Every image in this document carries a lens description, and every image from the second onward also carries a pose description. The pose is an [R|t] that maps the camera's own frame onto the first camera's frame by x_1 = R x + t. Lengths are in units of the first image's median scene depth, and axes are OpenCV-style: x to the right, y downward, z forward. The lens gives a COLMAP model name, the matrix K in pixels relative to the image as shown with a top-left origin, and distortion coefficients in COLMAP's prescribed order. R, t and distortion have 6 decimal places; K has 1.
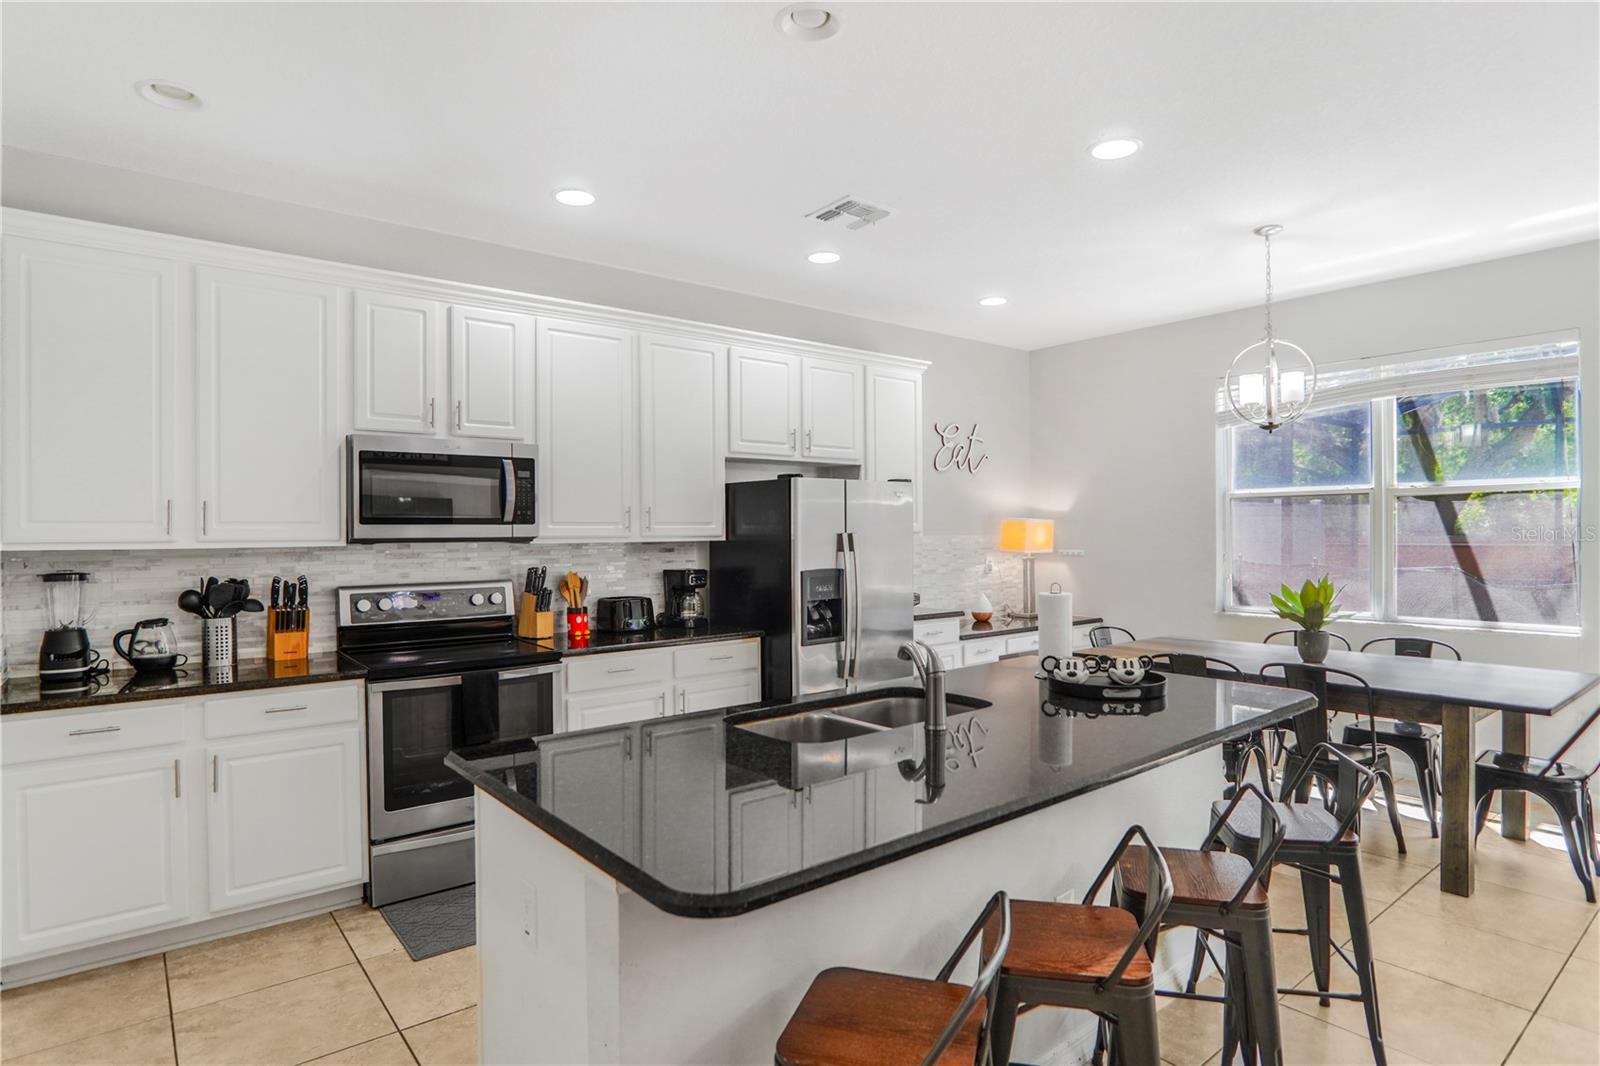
lens RADIAL K [[858.7, 0, 792.6], [0, 858.7, 537.2], [0, 0, 1]] dist [-0.023149, 0.006879]
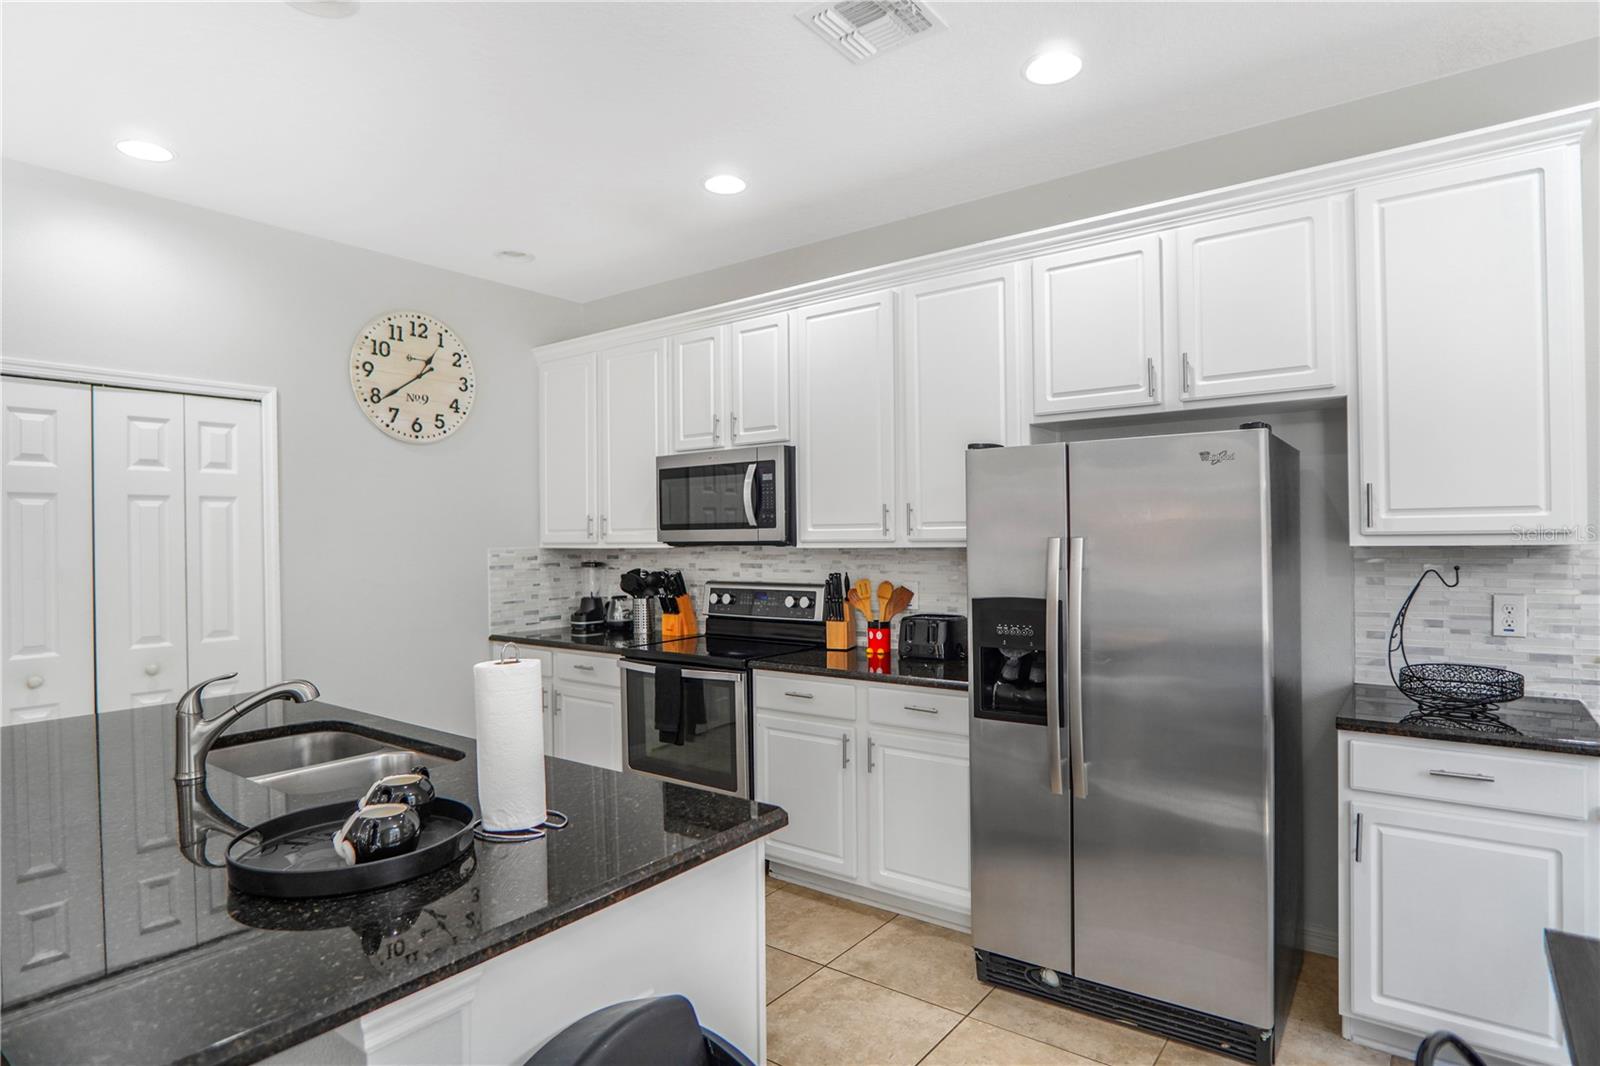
lens RADIAL K [[858.7, 0, 801.1], [0, 858.7, 539.3], [0, 0, 1]] dist [-0.023149, 0.006879]
pose [[0.238780, 0.005010, -0.971061, 0.609645], [0.002027, 0.999982, 0.005657, -0.007058], [0.971072, -0.003319, 0.238765, 0.751343]]
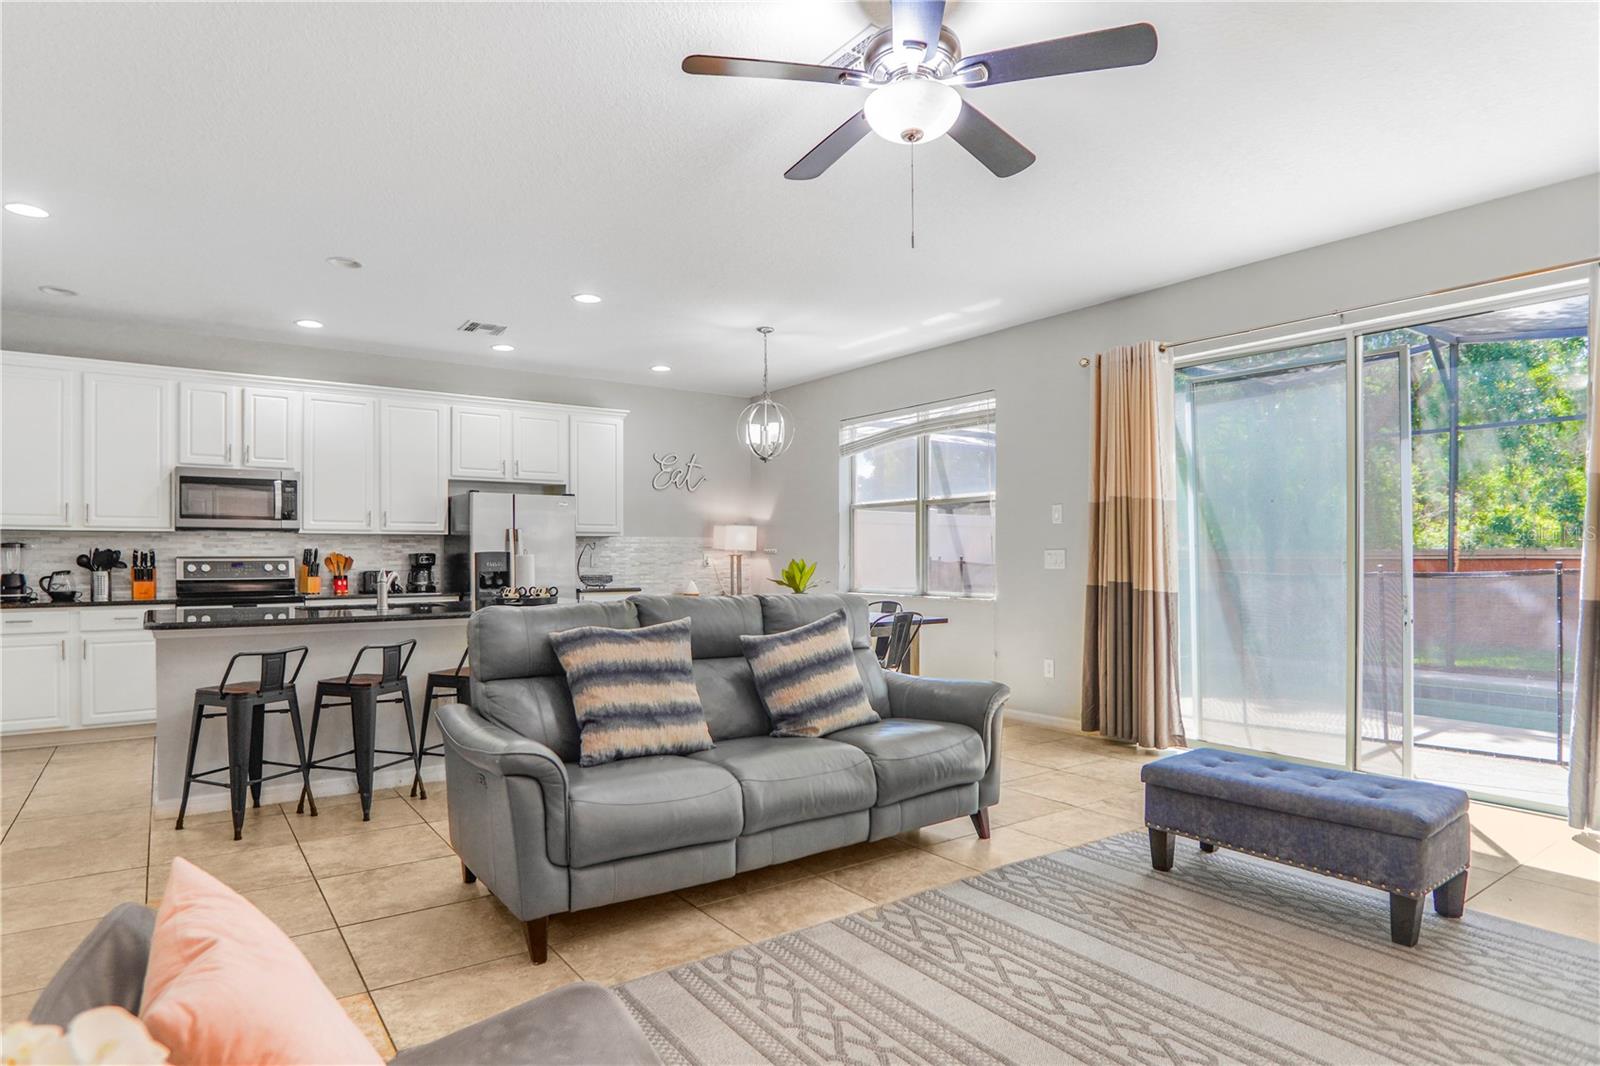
lens RADIAL K [[858.7, 0, 791.5], [0, 858.7, 590.8], [0, 0, 1]] dist [-0.023149, 0.006879]
pose [[0.998311, 0.007331, -0.057639, 0.695163], [-0.005581, 0.999520, 0.030461, 0.060622], [0.057835, -0.030087, 0.997873, -0.542234]]
